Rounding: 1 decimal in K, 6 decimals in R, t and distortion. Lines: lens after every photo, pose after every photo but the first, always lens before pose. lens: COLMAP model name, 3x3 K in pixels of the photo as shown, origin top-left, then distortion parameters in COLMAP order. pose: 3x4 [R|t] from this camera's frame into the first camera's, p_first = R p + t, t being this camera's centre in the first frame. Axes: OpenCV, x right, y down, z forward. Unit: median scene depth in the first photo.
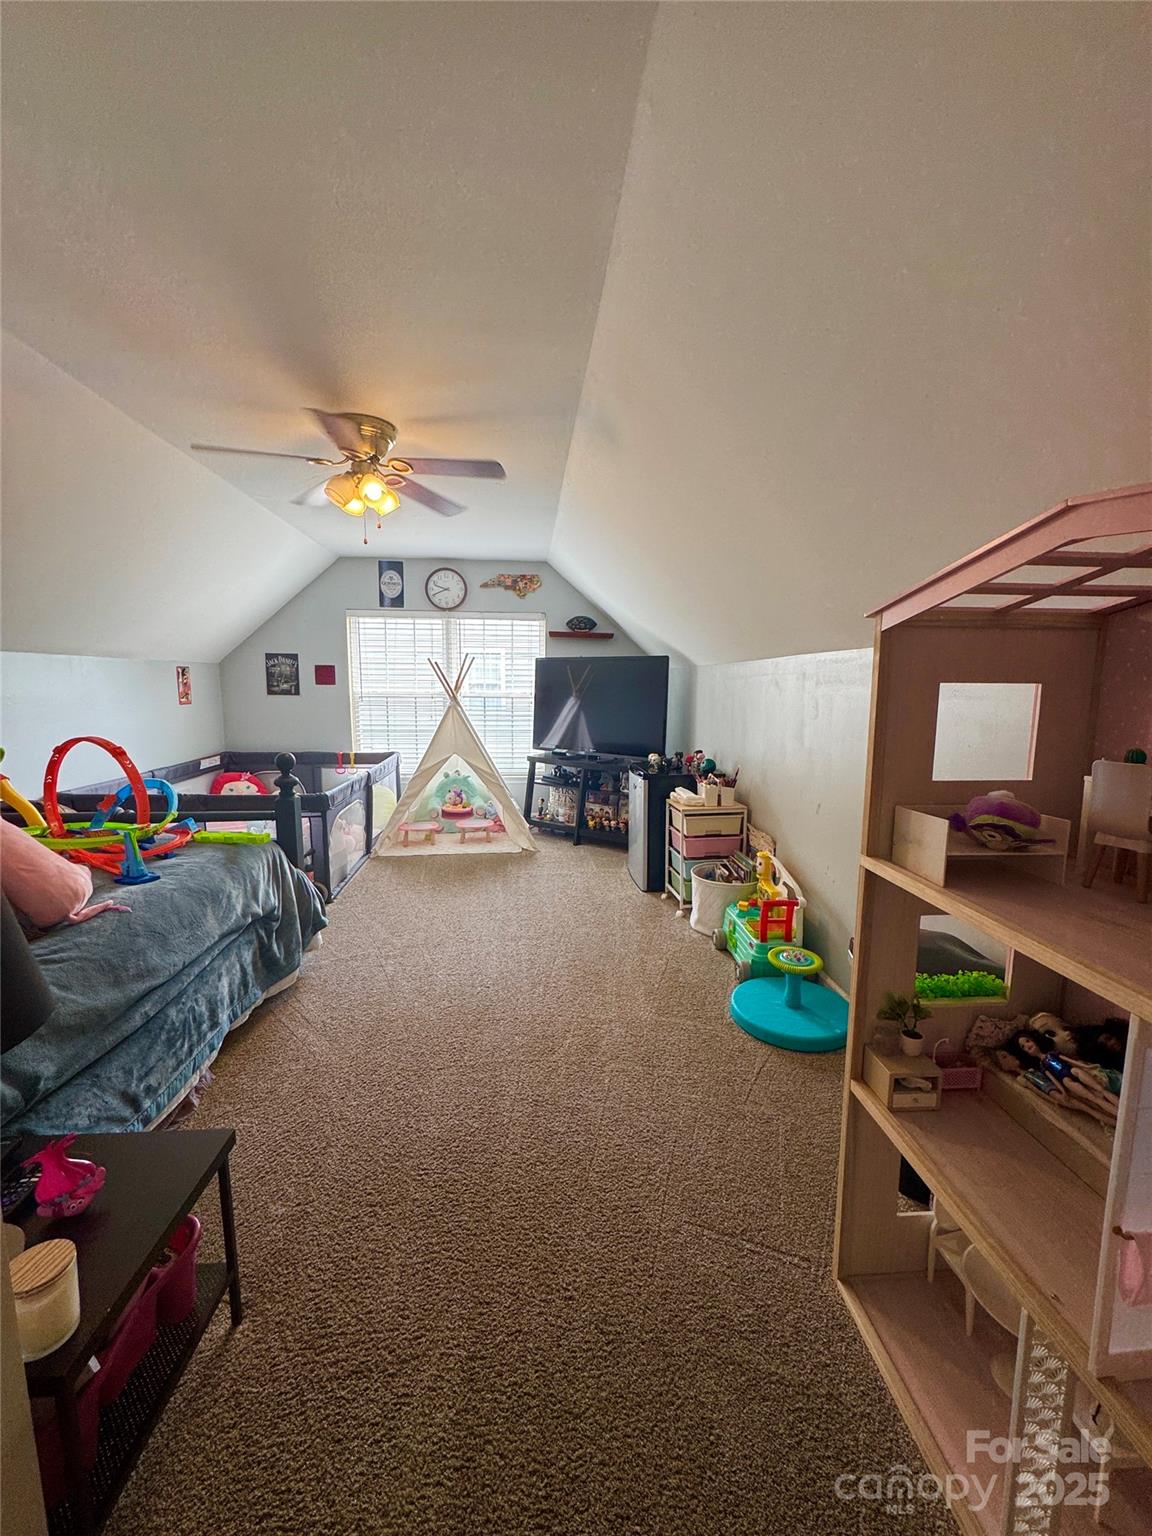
lens RADIAL K [[613.7, 0, 576.0], [0, 613.7, 765.7], [0, 0, 1]] dist [-0.002052, 0.000114]
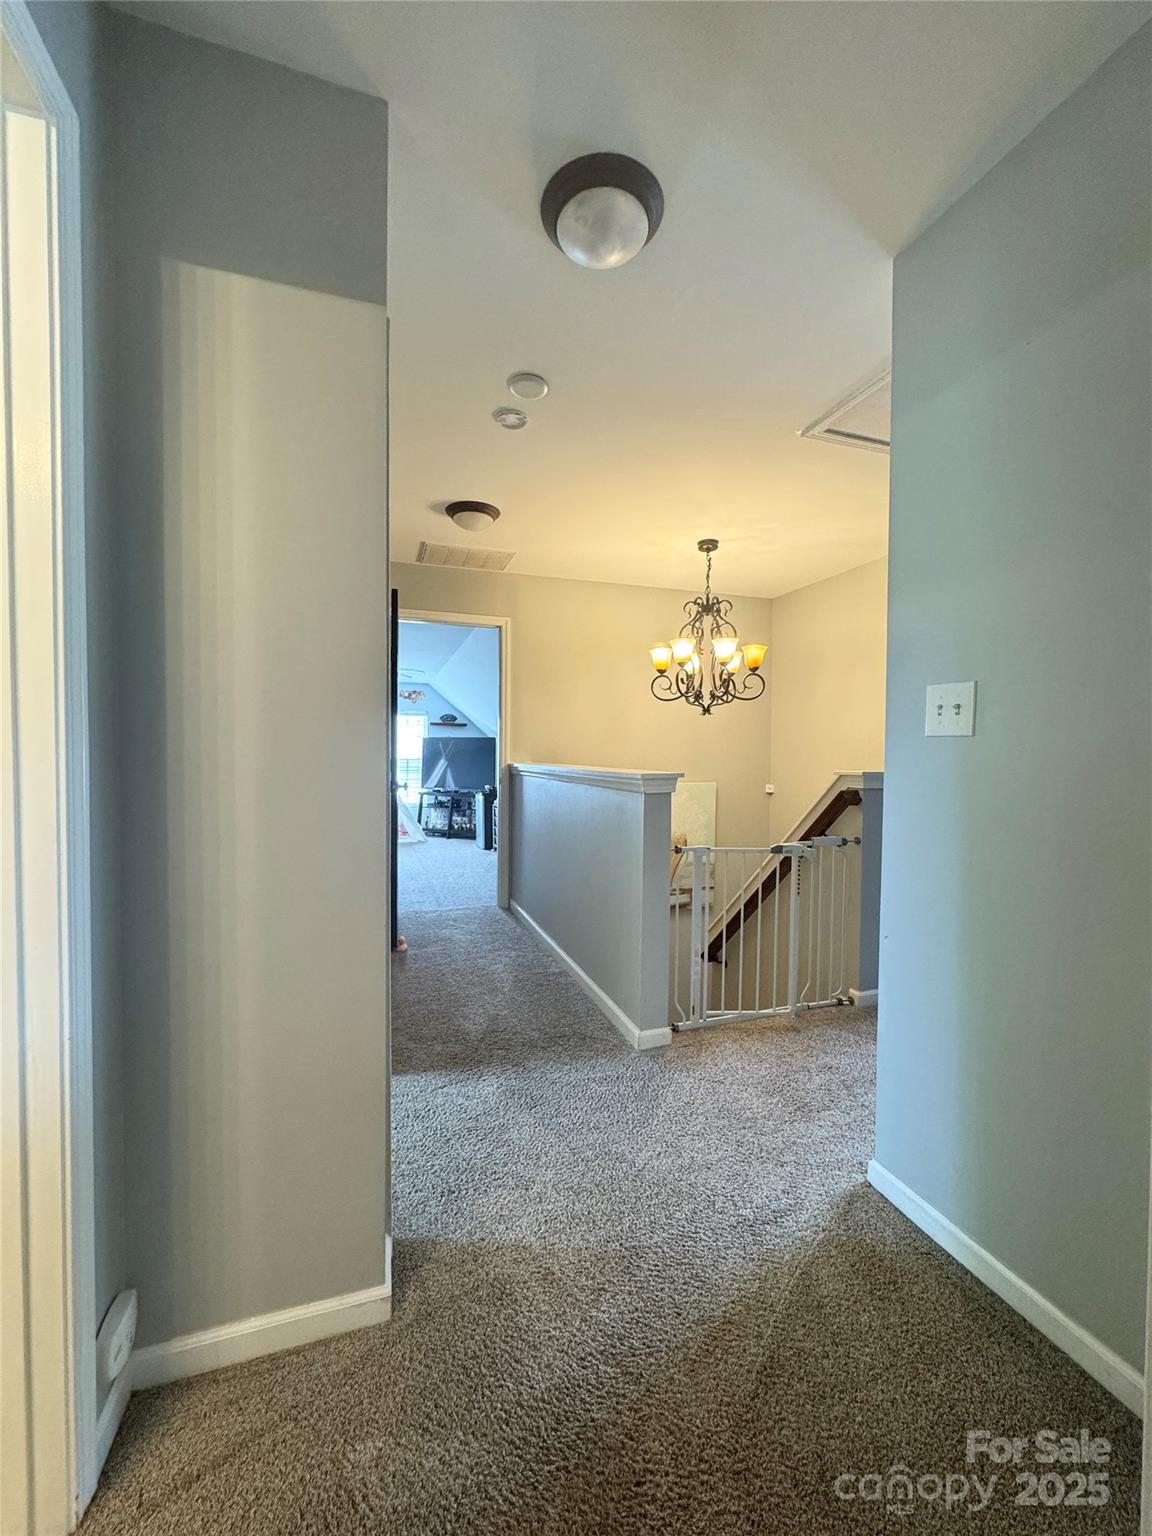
lens RADIAL K [[613.7, 0, 573.9], [0, 613.7, 769.6], [0, 0, 1]] dist [-0.002052, 0.000114]
pose [[0.971564, -0.009820, 0.236575, -0.062136], [0.031241, 0.995721, -0.086966, 0.089432], [-0.234708, 0.091883, 0.967714, -0.835316]]
